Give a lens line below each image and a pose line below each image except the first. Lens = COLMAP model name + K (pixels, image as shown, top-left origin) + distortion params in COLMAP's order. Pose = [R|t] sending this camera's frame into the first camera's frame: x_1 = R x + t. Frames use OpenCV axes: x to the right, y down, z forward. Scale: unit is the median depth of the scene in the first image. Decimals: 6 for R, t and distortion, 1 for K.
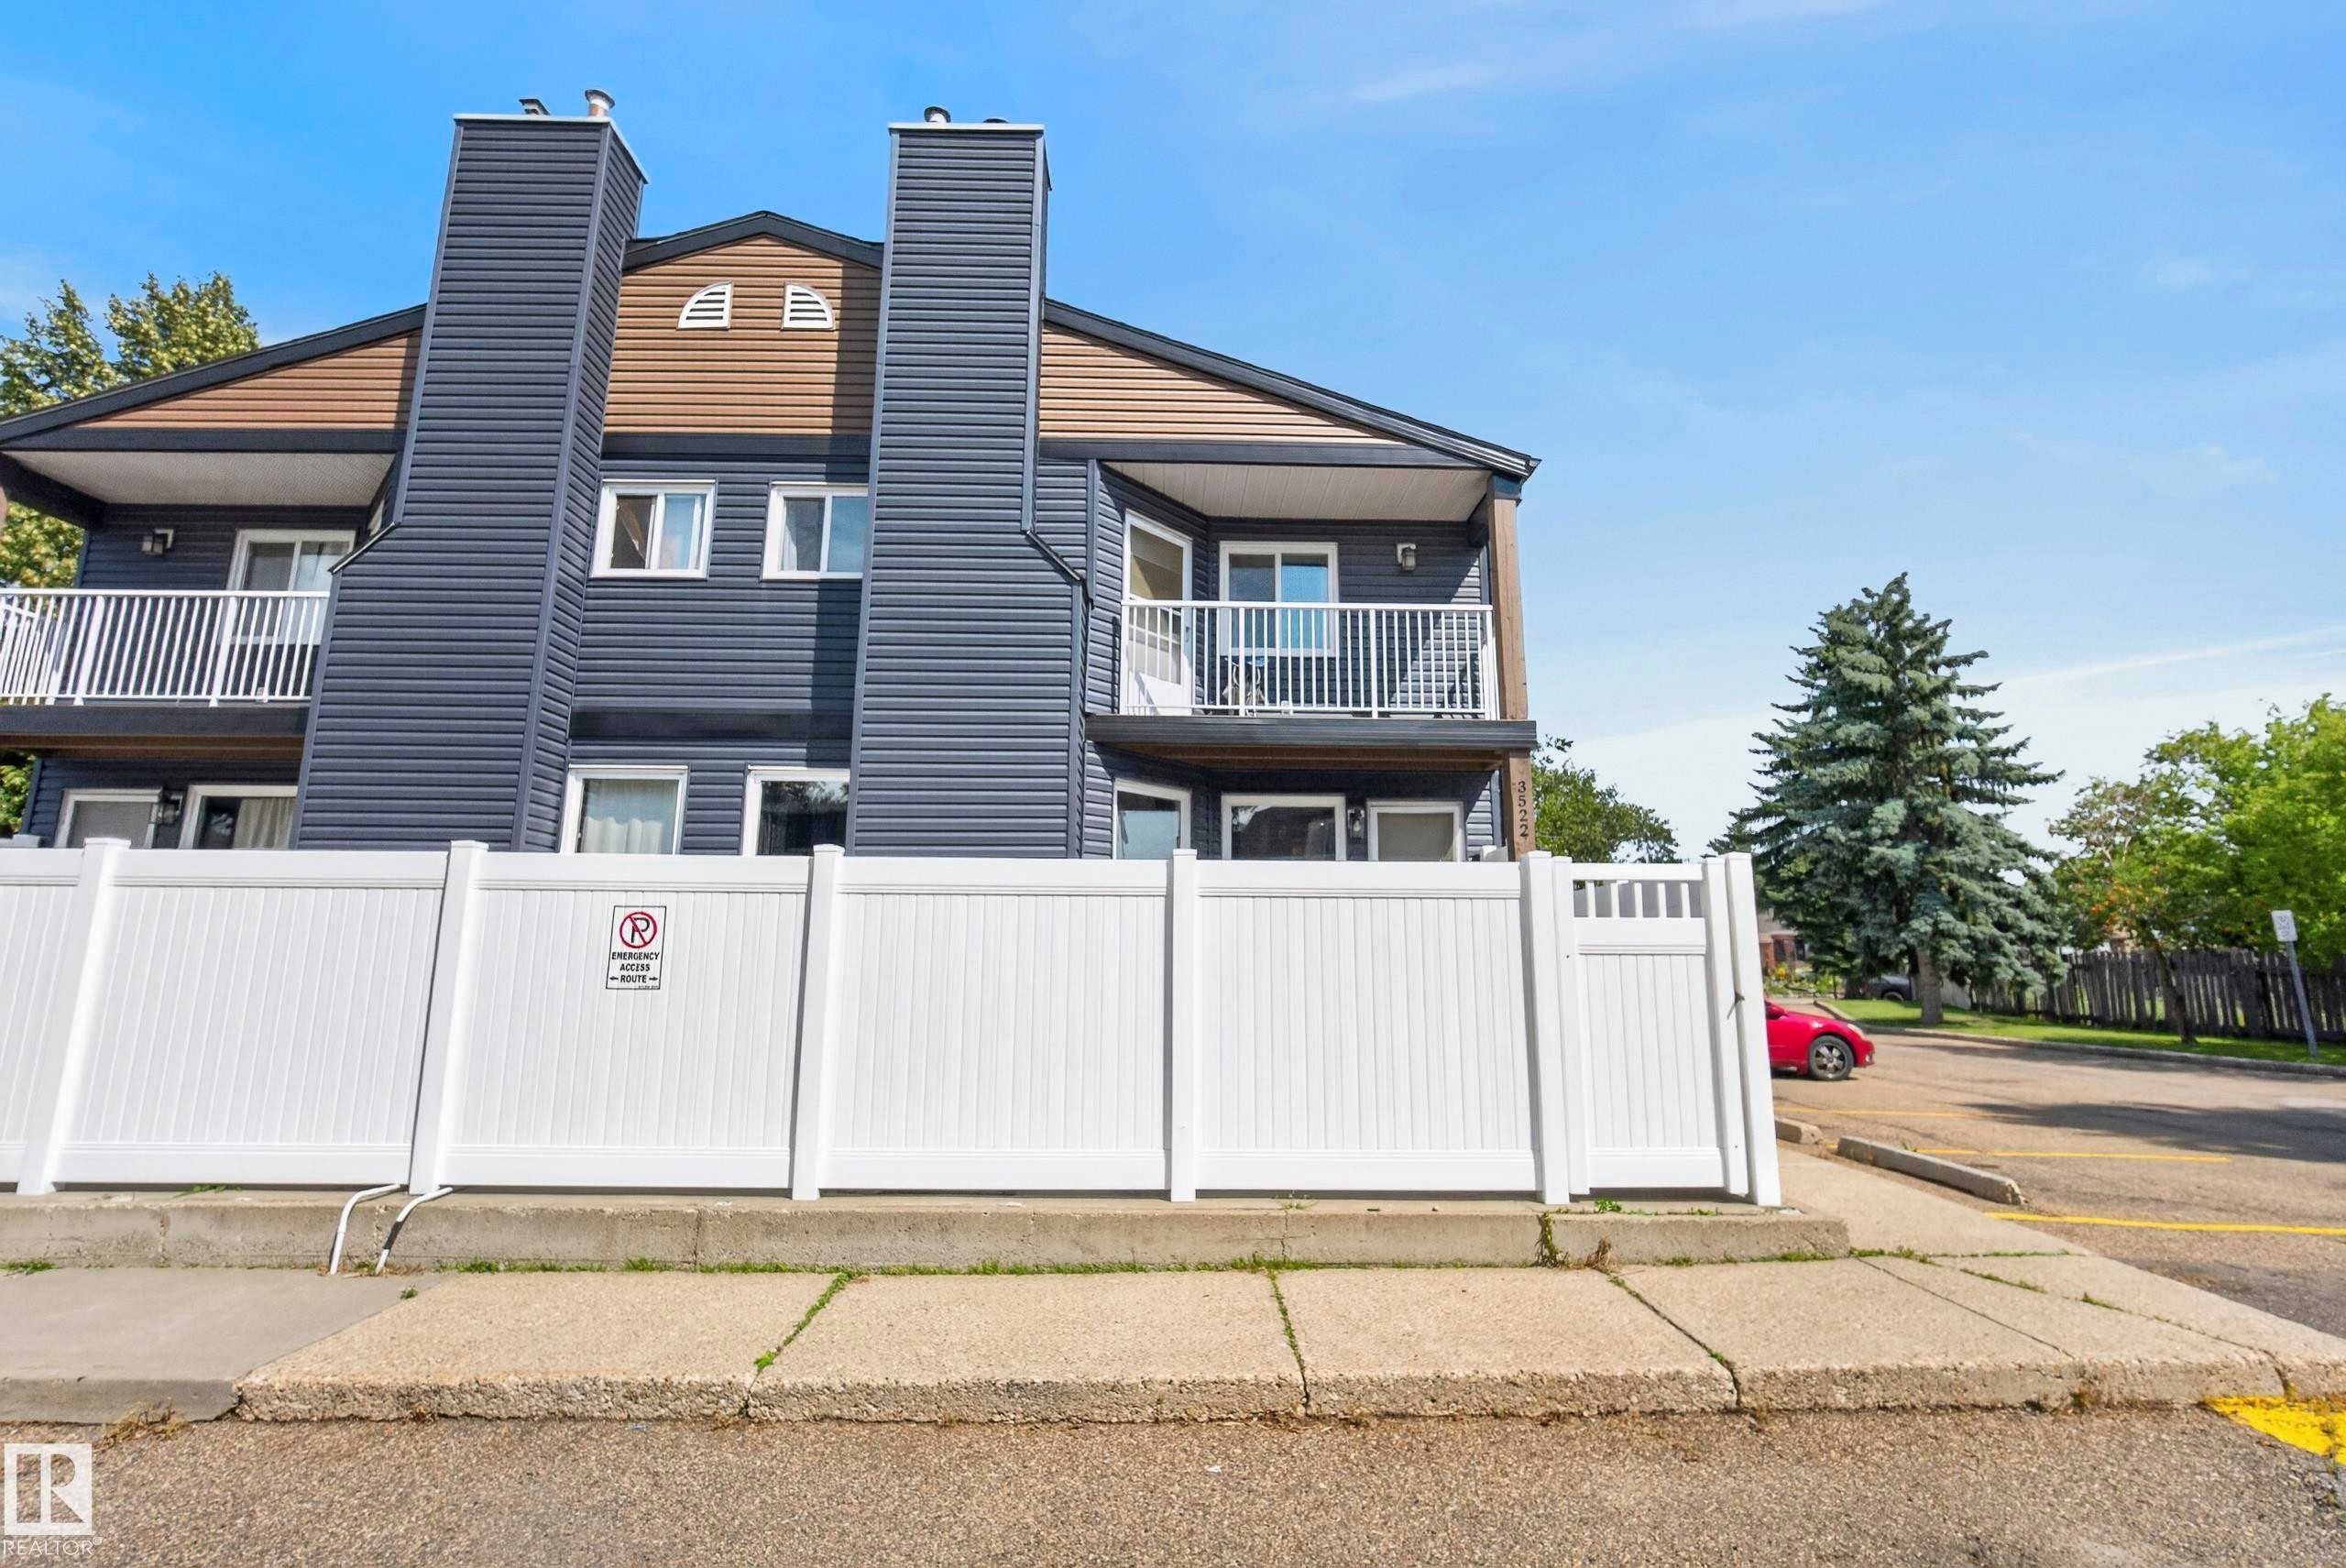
lens RADIAL K [[1011.8, 0, 1172.2], [0, 1011.8, 783.6], [0, 0, 1]] dist [-0.013159, 0.002371]
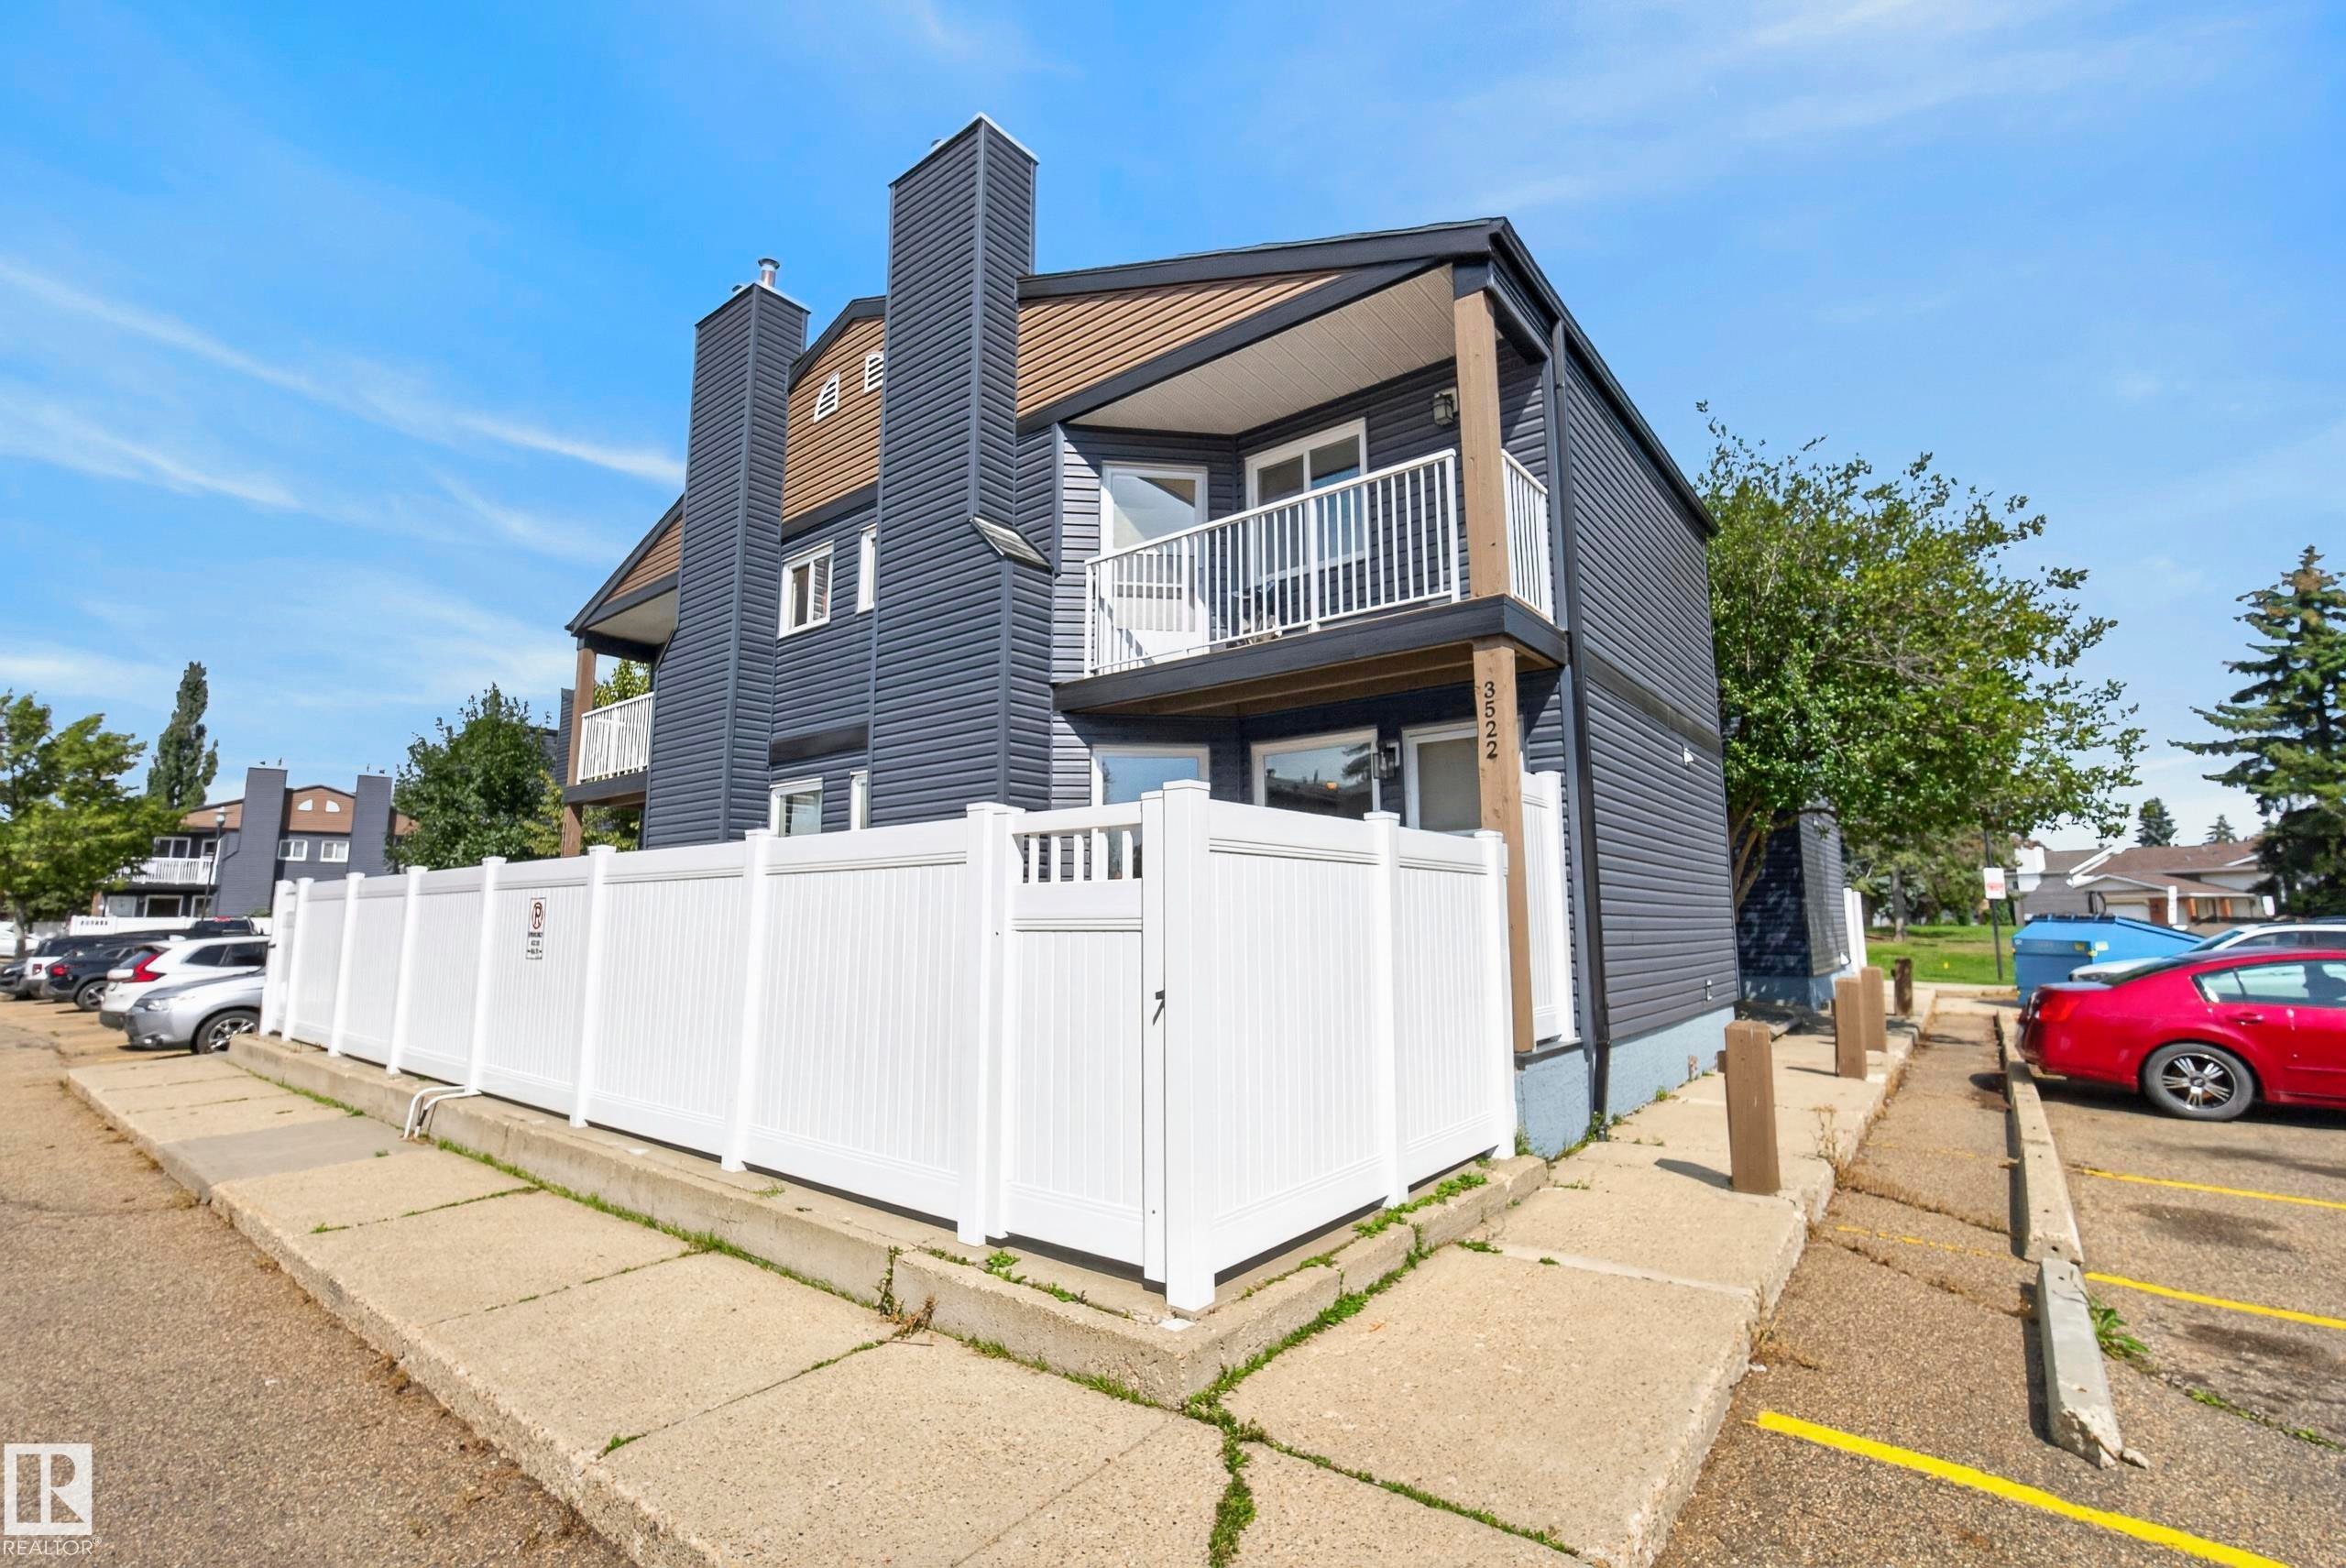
lens RADIAL K [[1011.8, 0, 1176.2], [0, 1011.8, 780.0], [0, 0, 1]] dist [-0.013159, 0.002371]
pose [[0.774947, -0.098210, -0.624349, 0.593605], [0.118702, 0.992890, -0.008847, 0.045536], [0.620779, -0.067256, 0.781096, 0.287576]]
